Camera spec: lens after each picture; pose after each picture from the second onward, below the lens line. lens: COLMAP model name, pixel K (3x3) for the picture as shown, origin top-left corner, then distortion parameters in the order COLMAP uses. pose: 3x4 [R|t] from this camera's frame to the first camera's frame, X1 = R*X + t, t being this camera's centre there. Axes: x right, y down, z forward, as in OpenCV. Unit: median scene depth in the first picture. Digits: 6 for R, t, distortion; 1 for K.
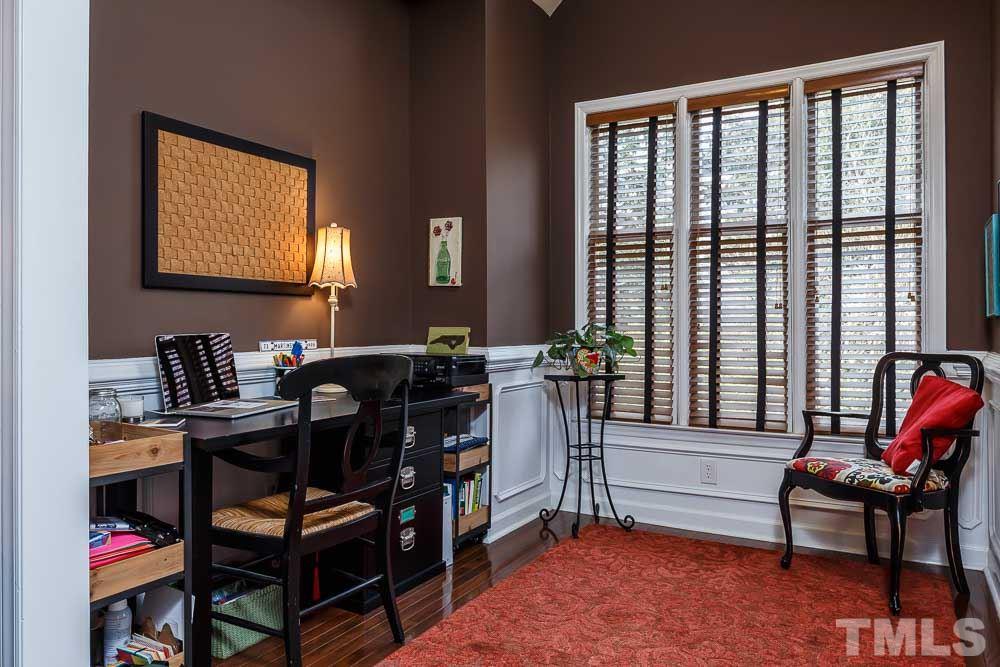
lens RADIAL K [[695.6, 0, 497.9], [0, 695.6, 329.0], [0, 0, 1]] dist [-0.000093, 0.002186]
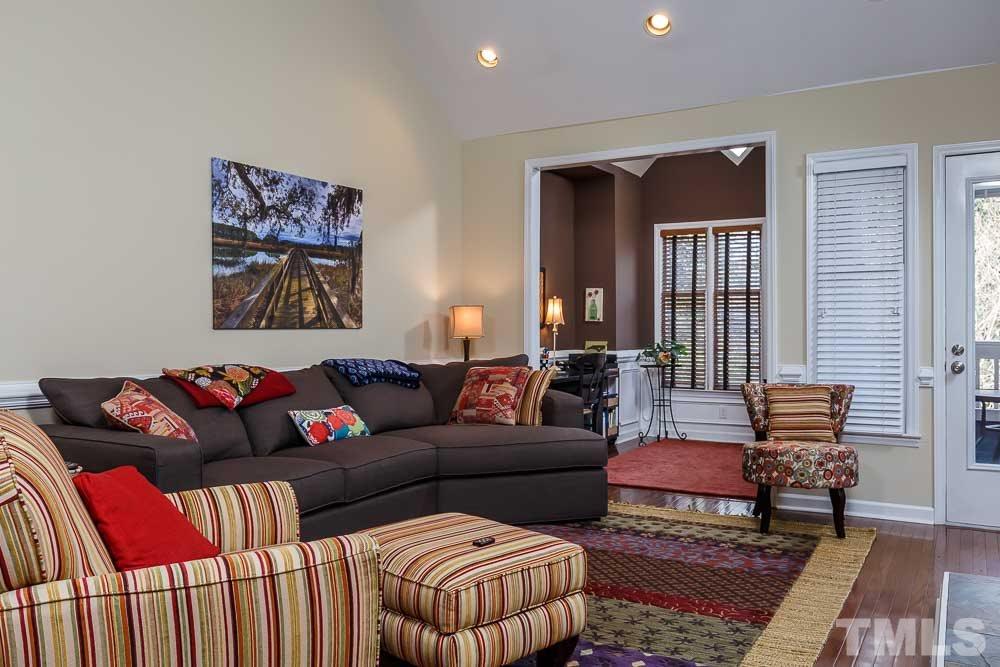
lens RADIAL K [[794.2, 0, 501.1], [0, 794.2, 329.2], [0, 0, 1]] dist [0.018407, 0.000591]
pose [[0.999874, -0.002058, -0.015768, -0.305053], [0.001956, 0.999977, -0.006502, -0.022828], [0.015781, 0.006470, 0.999855, -1.316797]]
